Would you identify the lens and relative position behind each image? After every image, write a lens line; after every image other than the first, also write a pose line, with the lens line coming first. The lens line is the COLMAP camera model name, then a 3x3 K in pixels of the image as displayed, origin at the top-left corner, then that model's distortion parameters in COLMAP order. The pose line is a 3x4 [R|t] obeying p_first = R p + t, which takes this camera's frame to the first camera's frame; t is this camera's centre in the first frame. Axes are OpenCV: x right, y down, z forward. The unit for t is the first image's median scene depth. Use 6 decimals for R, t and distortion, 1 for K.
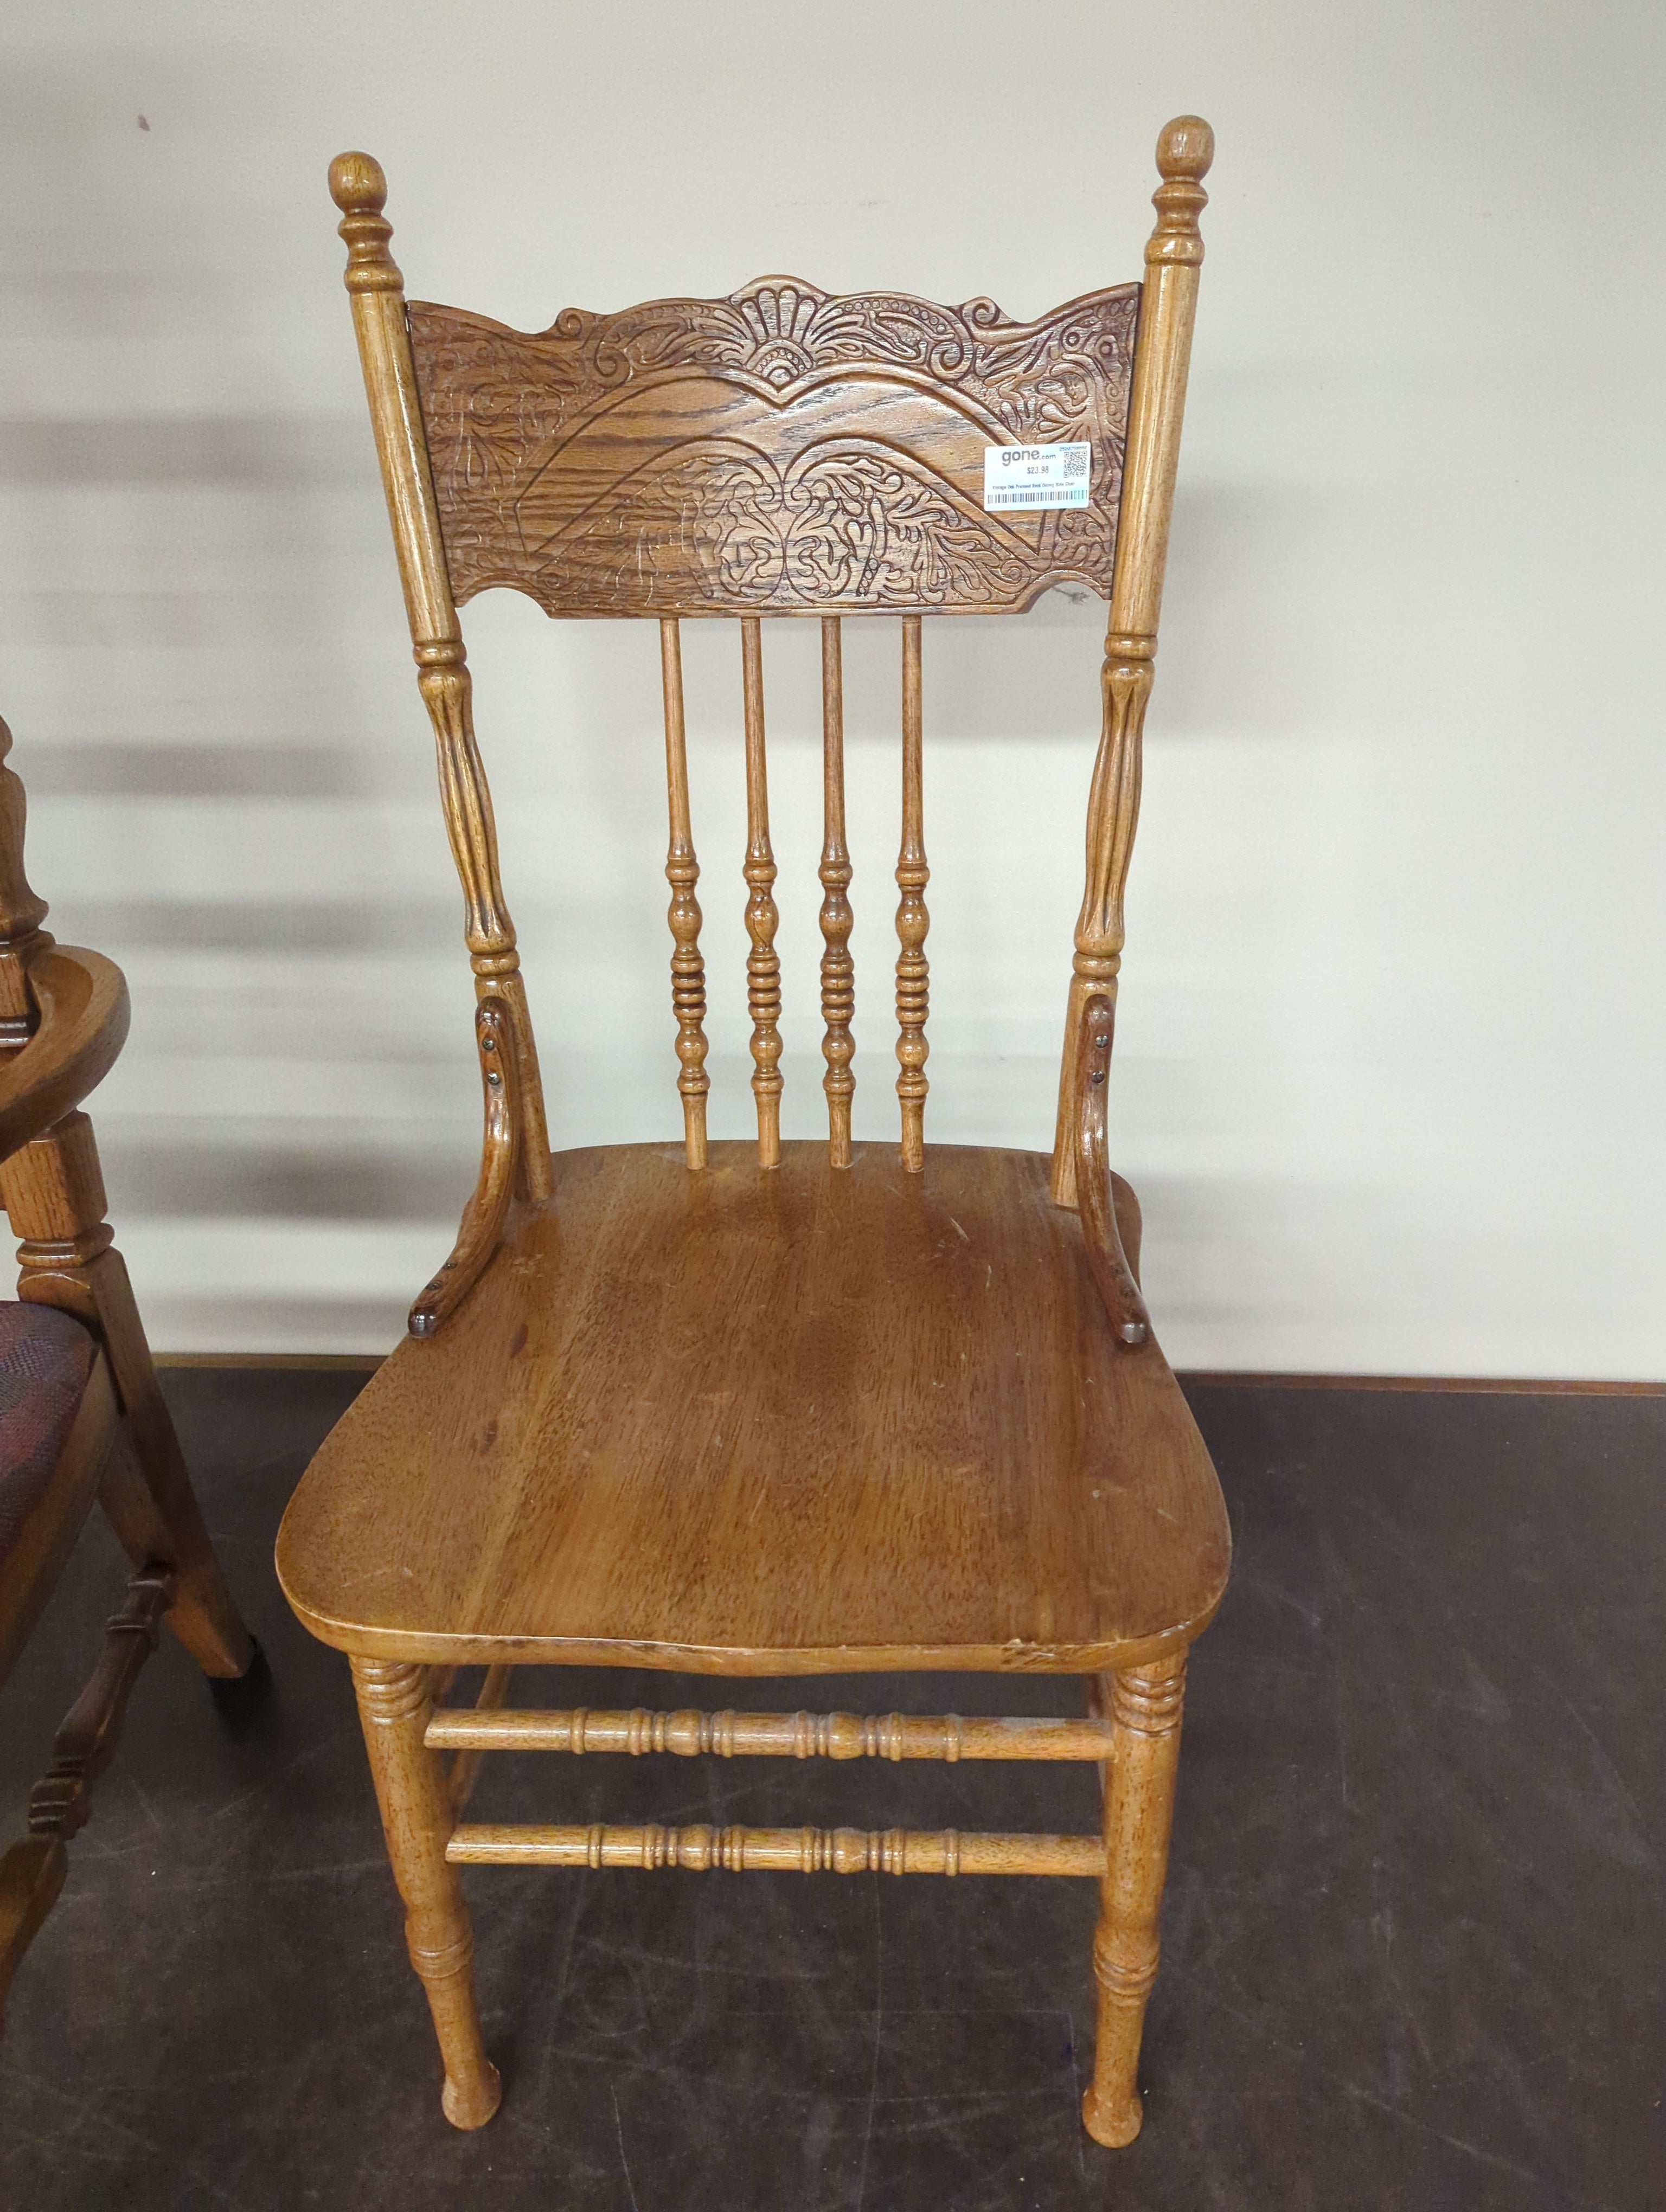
lens RADIAL K [[1600.6, 0, 840.1], [0, 1600.6, 1119.1], [0, 0, 1]] dist [0.036214, -0.030445]
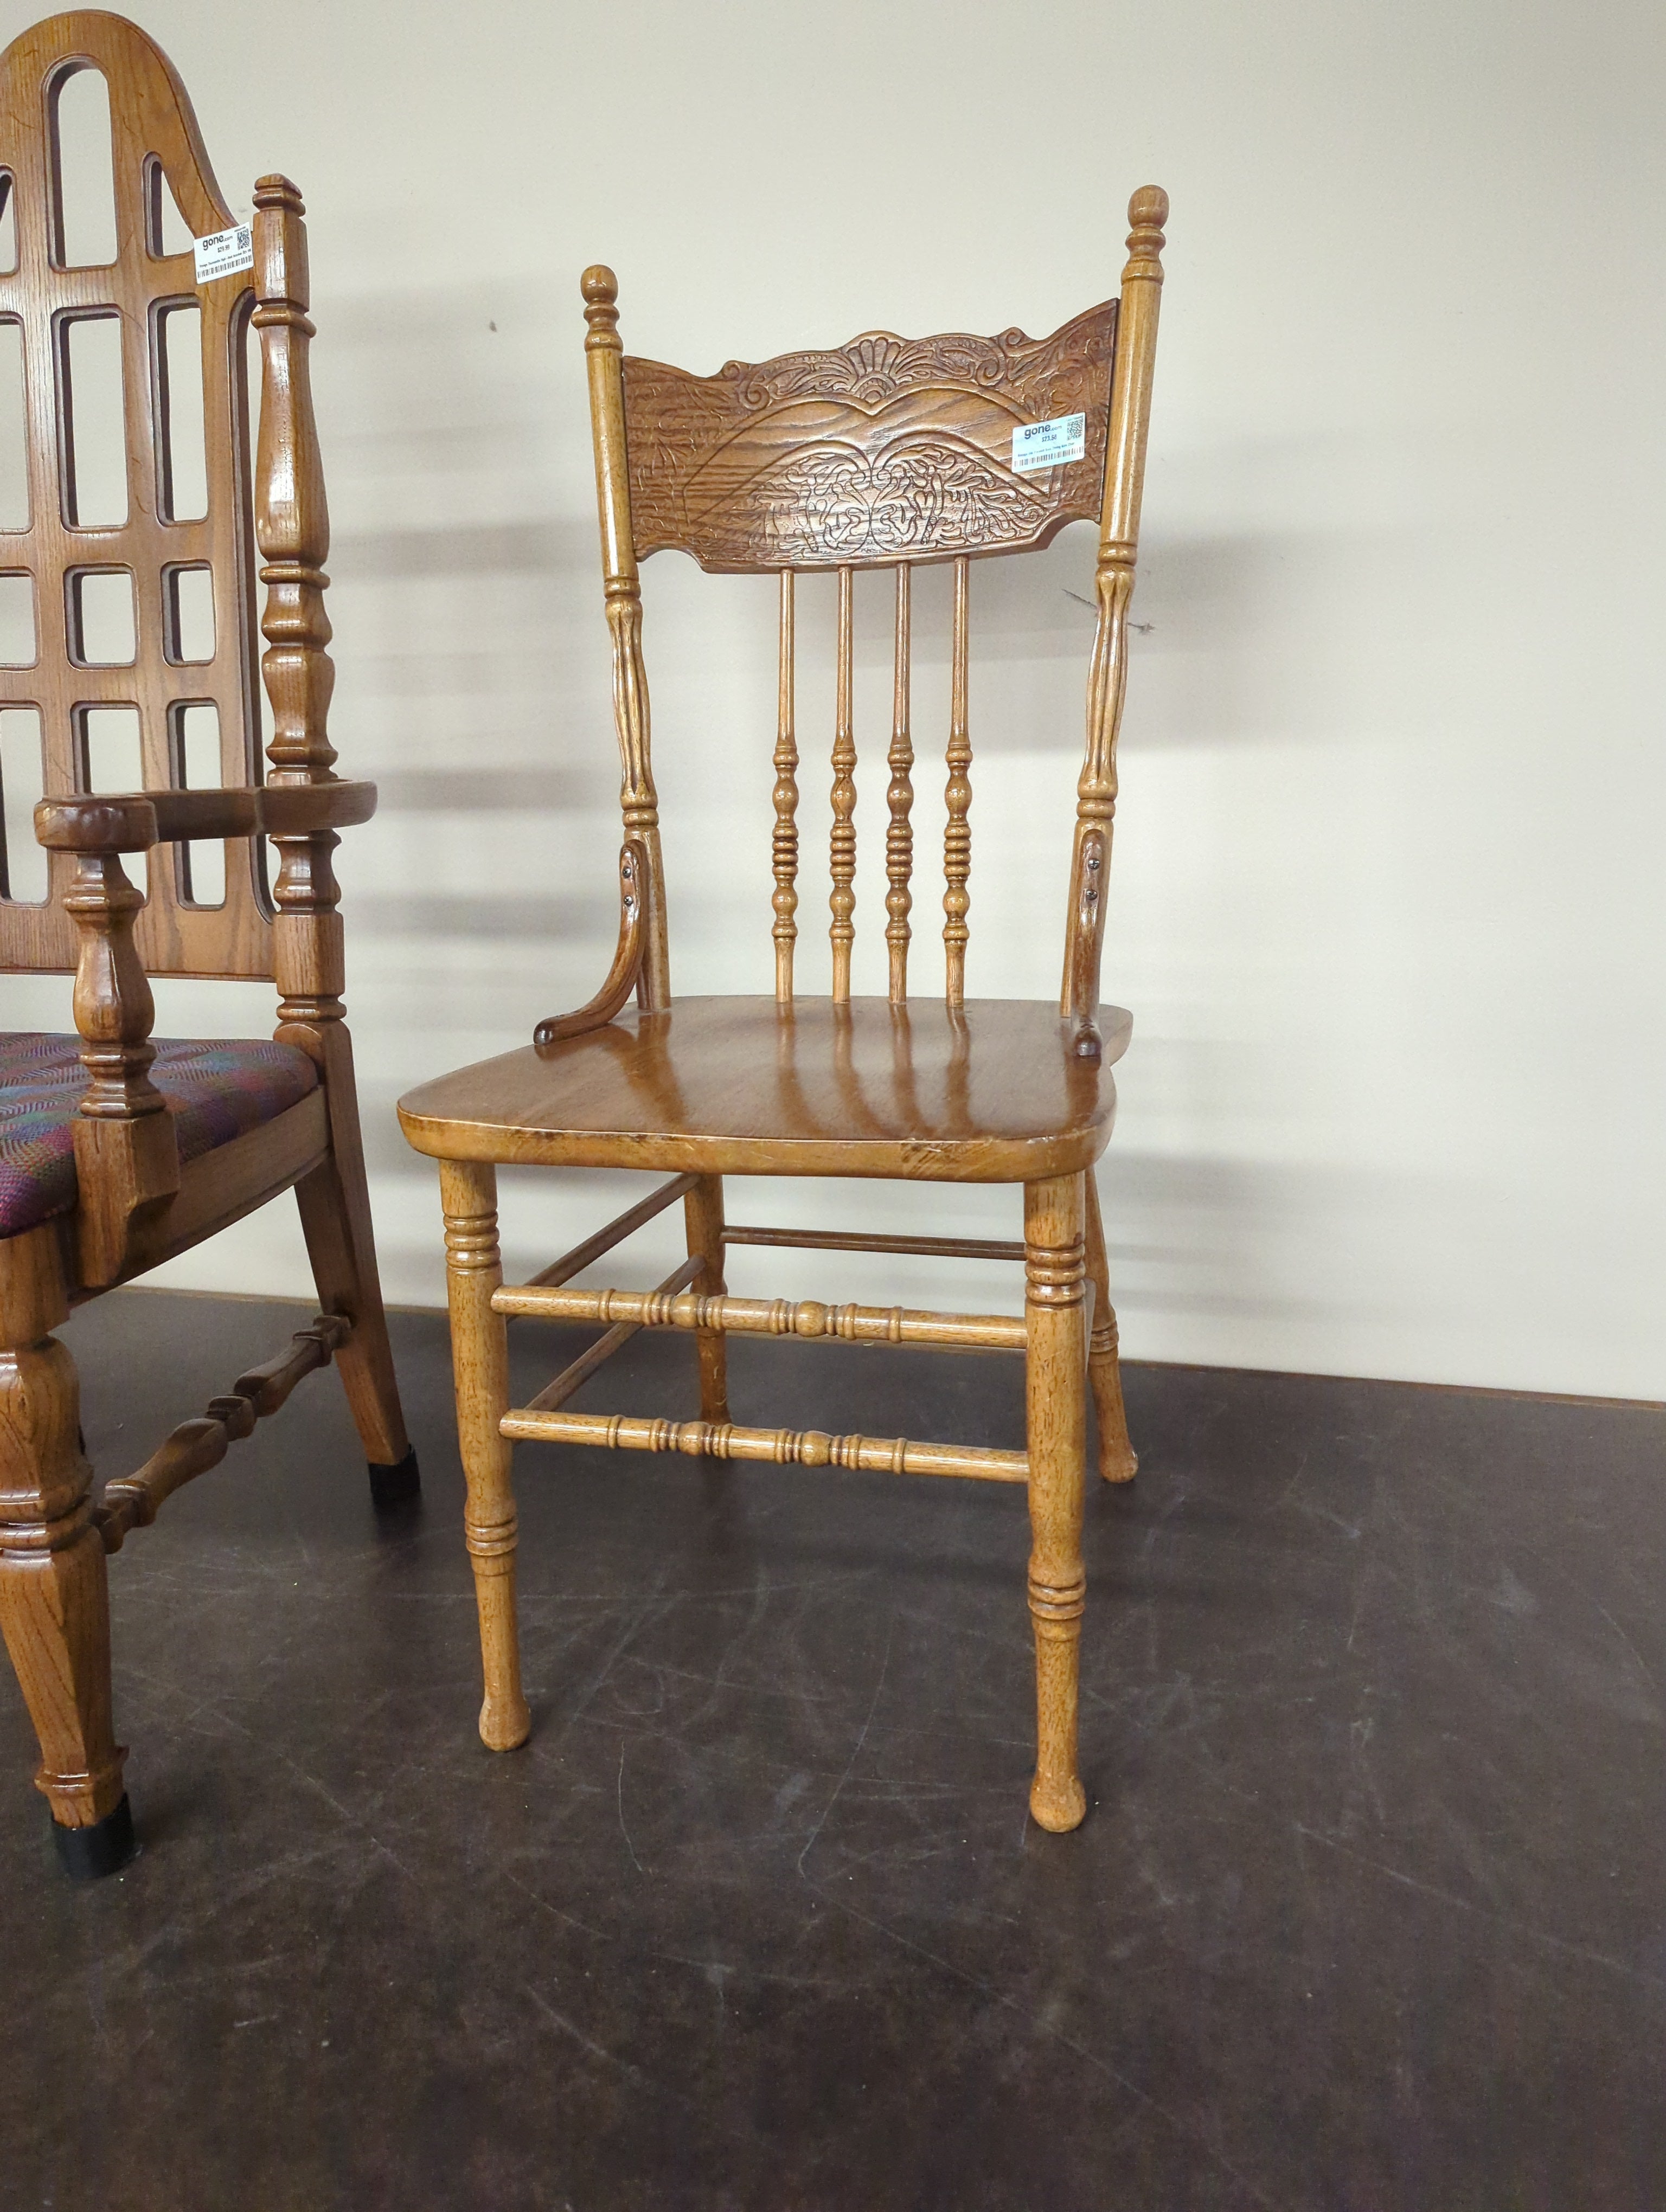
lens RADIAL K [[1594.4, 0, 794.9], [0, 1594.4, 1109.0], [0, 0, 1]] dist [-0.011118, 0.078984]
pose [[0.973854, 0.042884, -0.223092, 0.229551], [-0.098244, 0.964944, -0.243374, 0.475023], [0.204834, 0.258928, 0.943927, -0.166049]]
